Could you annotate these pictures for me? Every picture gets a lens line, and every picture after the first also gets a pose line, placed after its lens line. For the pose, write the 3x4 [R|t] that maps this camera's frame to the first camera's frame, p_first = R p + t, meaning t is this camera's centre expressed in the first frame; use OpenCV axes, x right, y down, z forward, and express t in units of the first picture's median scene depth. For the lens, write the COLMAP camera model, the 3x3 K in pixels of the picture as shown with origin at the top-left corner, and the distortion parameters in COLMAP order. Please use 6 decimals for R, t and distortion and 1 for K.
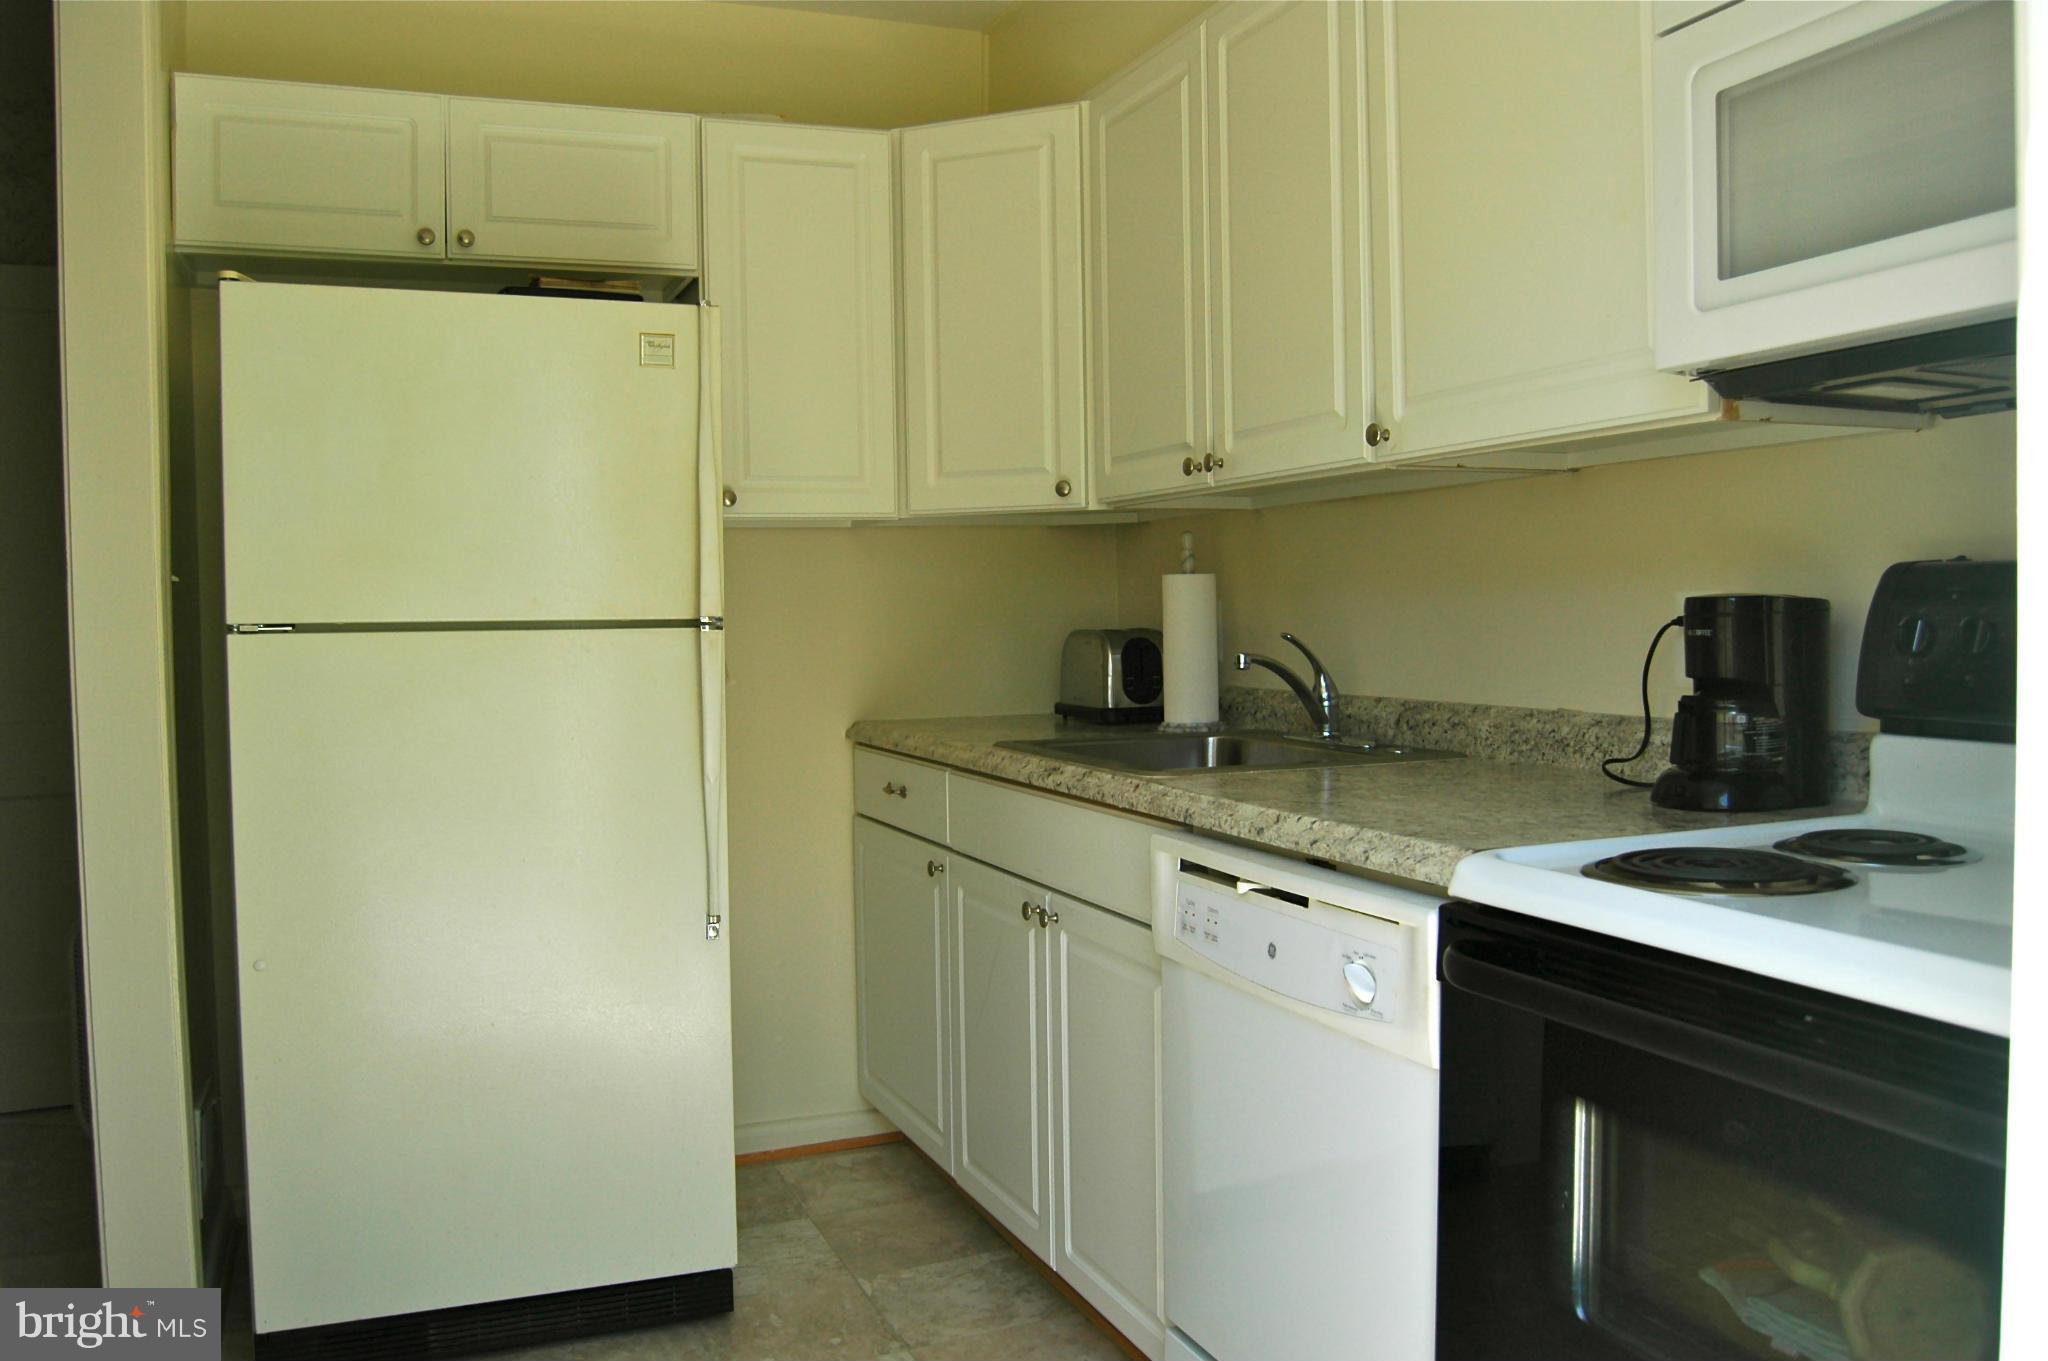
lens RADIAL K [[1601.8, 0, 1024.0], [0, 1601.8, 680.5], [0, 0, 1]] dist [-0.102455, 0.042111]
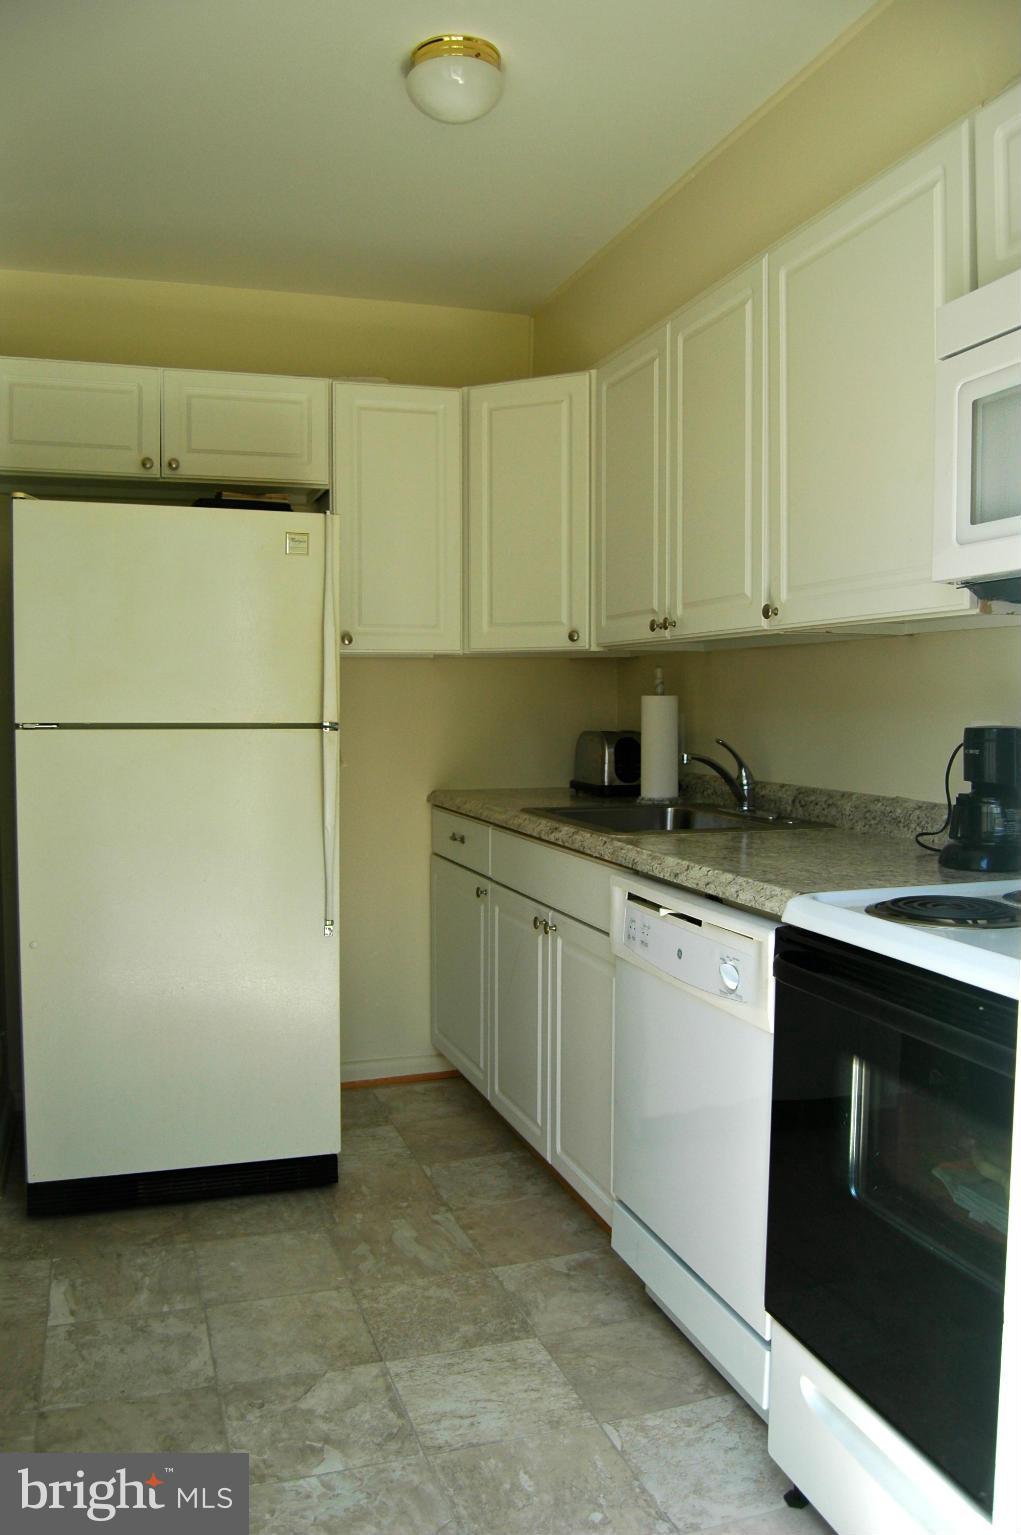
lens RADIAL K [[1200.5, 0, 524.4], [0, 1200.5, 772.1], [0, 0, 1]] dist [-0.102455, 0.042111]
pose [[0.997947, 0.021327, -0.060384, 0.054005], [-0.020086, 0.999576, 0.021090, -0.019583], [0.060808, -0.019834, 0.997952, -0.113383]]
